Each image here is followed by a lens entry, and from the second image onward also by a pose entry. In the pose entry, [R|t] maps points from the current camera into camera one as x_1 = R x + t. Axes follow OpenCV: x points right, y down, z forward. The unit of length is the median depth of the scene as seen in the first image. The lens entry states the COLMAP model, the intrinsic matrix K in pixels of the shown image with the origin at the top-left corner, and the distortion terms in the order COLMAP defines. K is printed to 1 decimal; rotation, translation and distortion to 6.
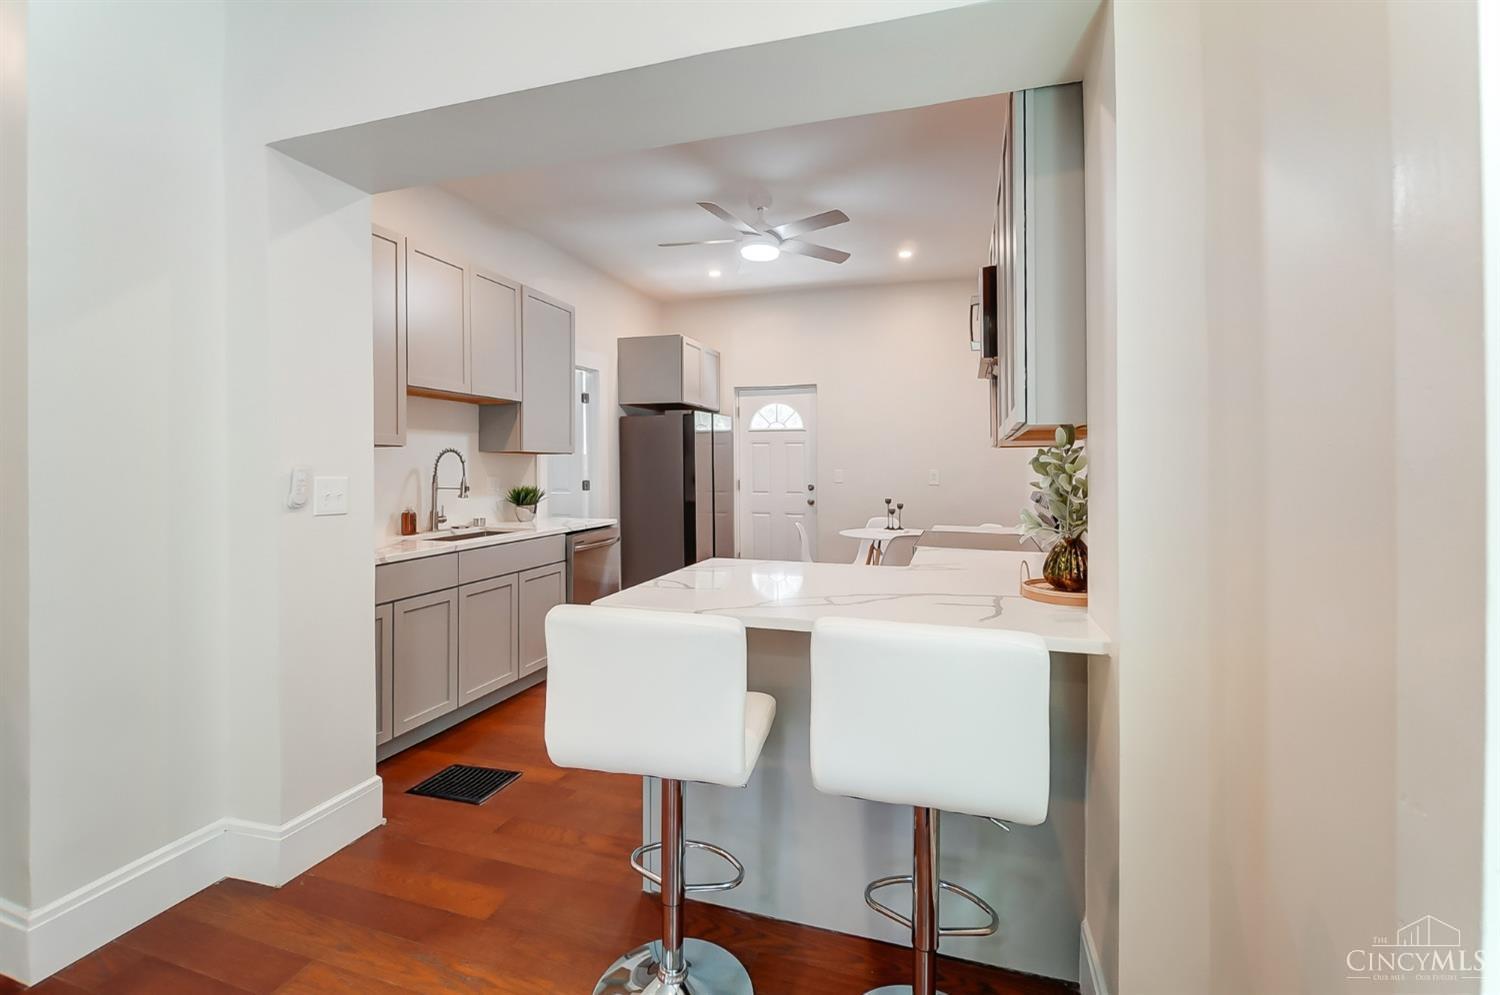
lens RADIAL K [[672.1, 0, 762.7], [0, 672.1, 457.7], [0, 0, 1]] dist [0.000054, 0.000036]
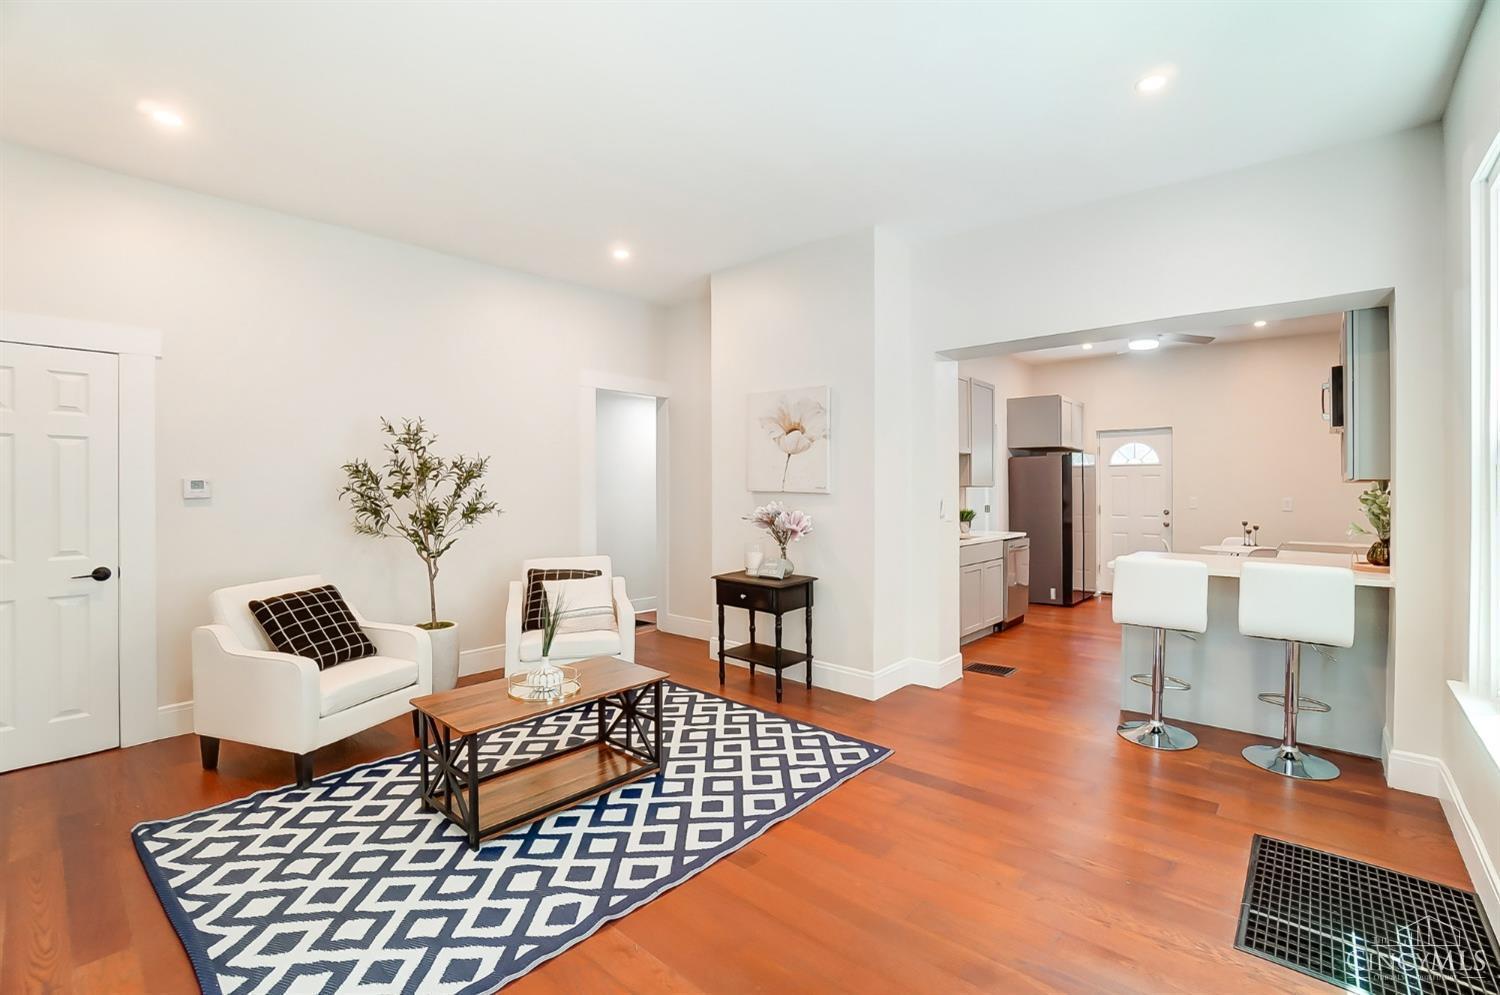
lens RADIAL K [[673.7, 0, 767.1], [0, 673.7, 485.3], [0, 0, 1]] dist [-0.040493, 0.000459]
pose [[0.918449, -0.001571, -0.395536, -0.143777], [0.004007, 0.999978, 0.005334, -0.016519], [0.395519, -0.006484, 0.918435, -0.473786]]
